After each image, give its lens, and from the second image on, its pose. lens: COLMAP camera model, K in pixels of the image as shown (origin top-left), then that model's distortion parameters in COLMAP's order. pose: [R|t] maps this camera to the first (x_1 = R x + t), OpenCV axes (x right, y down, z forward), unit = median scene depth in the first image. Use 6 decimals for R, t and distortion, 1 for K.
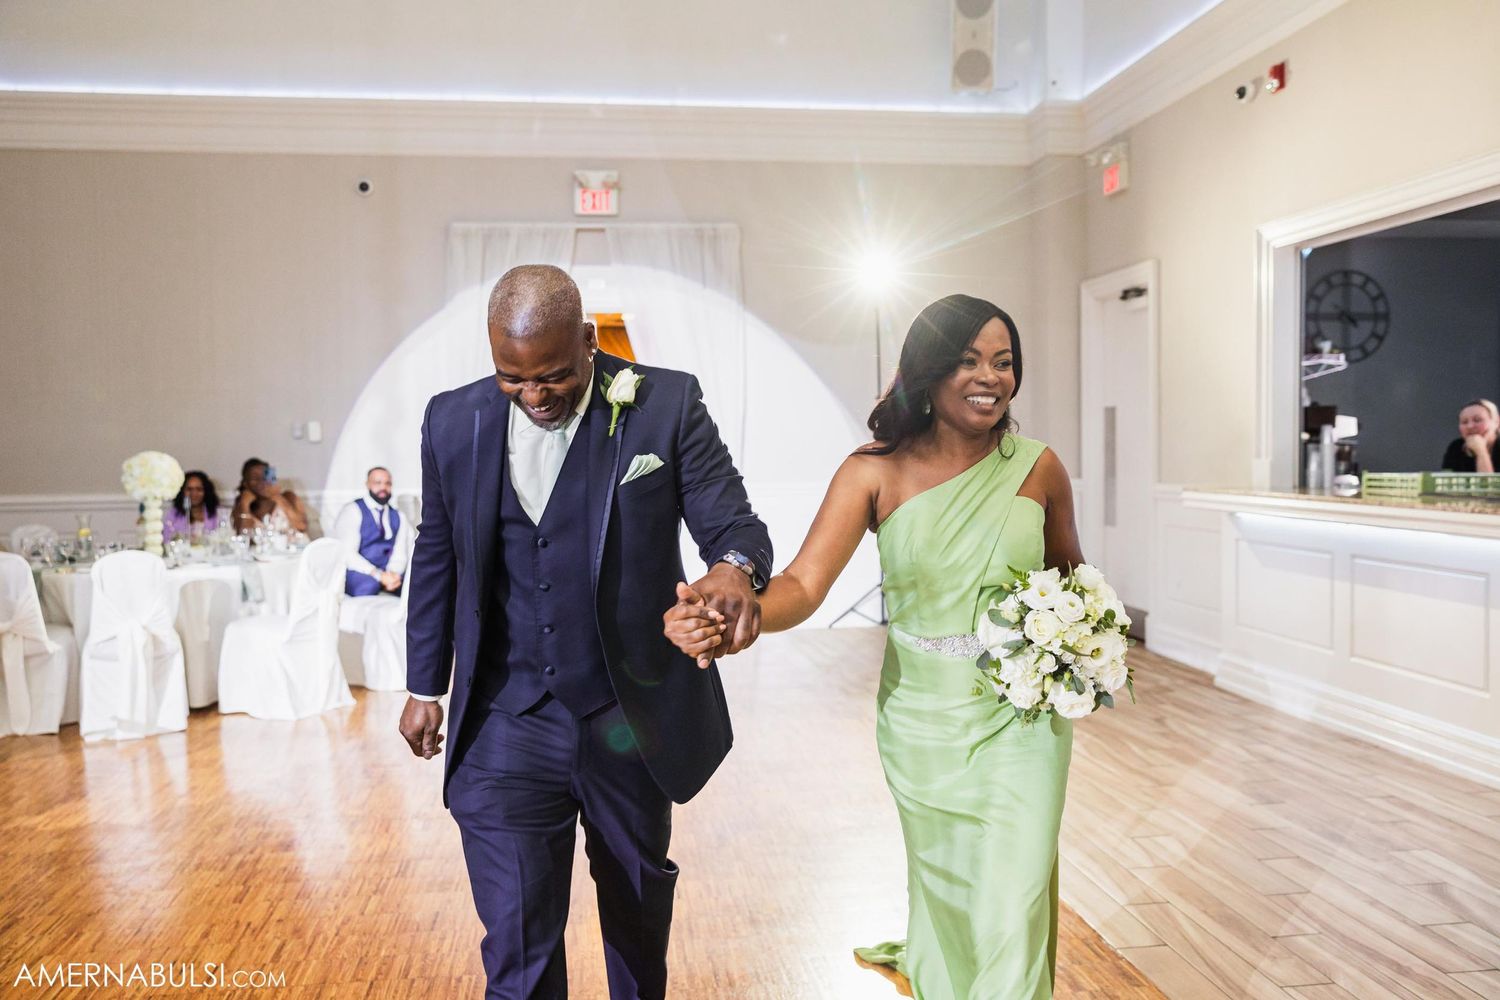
lens RADIAL K [[1214.3, 0, 746.0], [0, 1214.3, 502.9], [0, 0, 1]] dist [-0.022184, -0.002335]
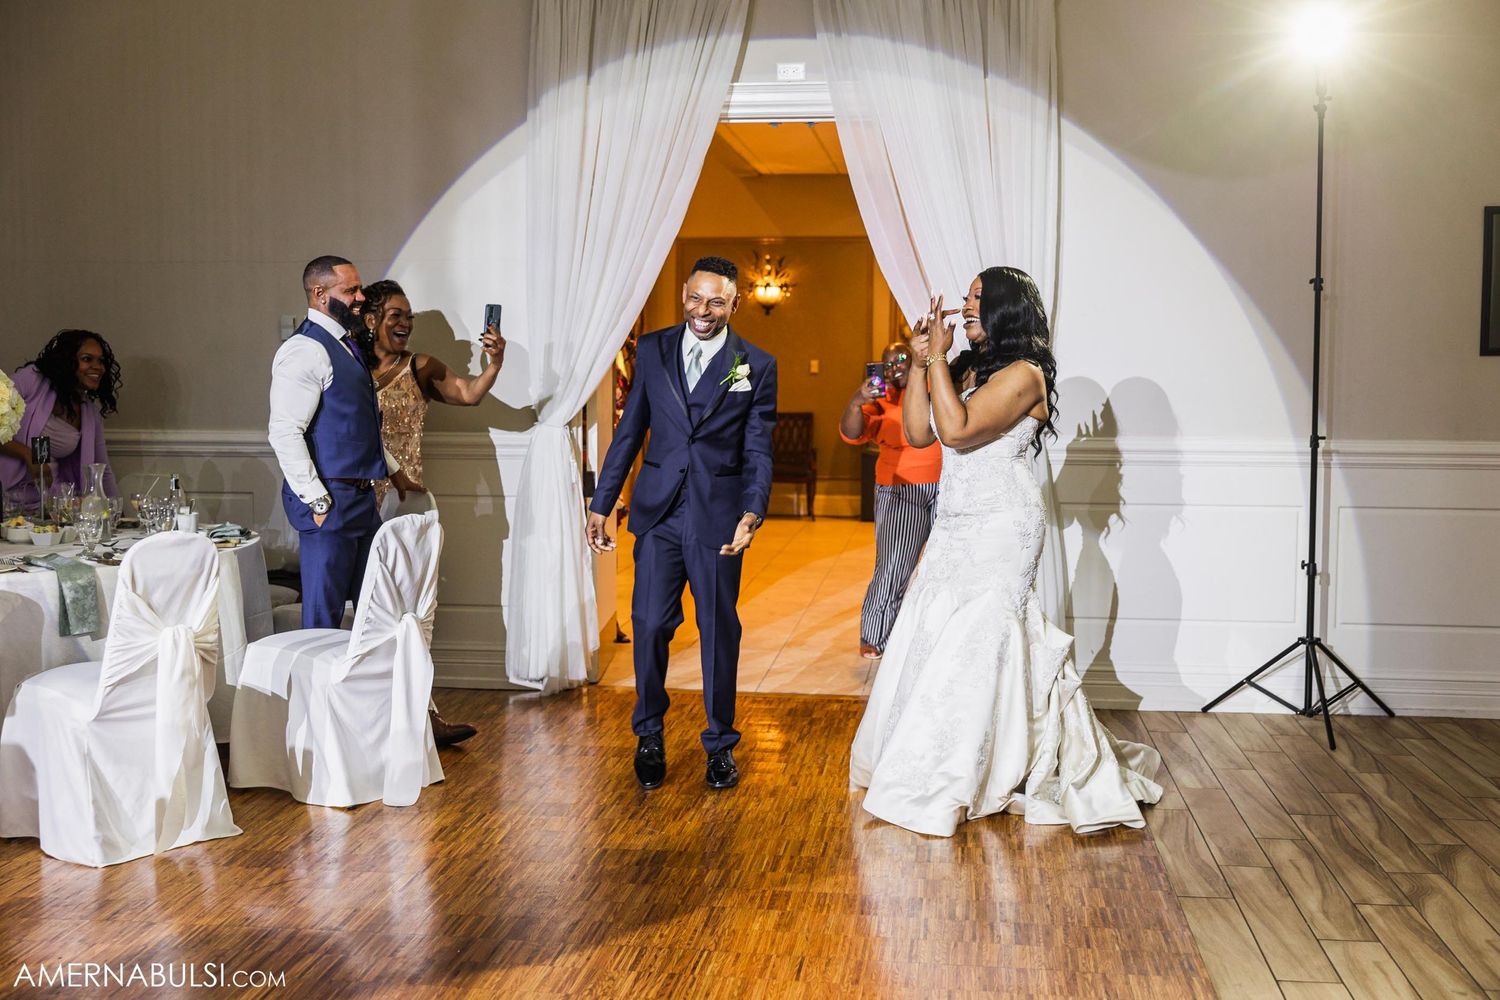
lens RADIAL K [[1708.6, 0, 735.8], [0, 1708.6, 499.9], [0, 0, 1]] dist [0.009022, 0.000000]
pose [[0.967014, 0.037595, -0.251935, 0.065085], [-0.028975, 0.998864, 0.037841, -0.015670], [0.253072, -0.029293, 0.967004, 0.262393]]
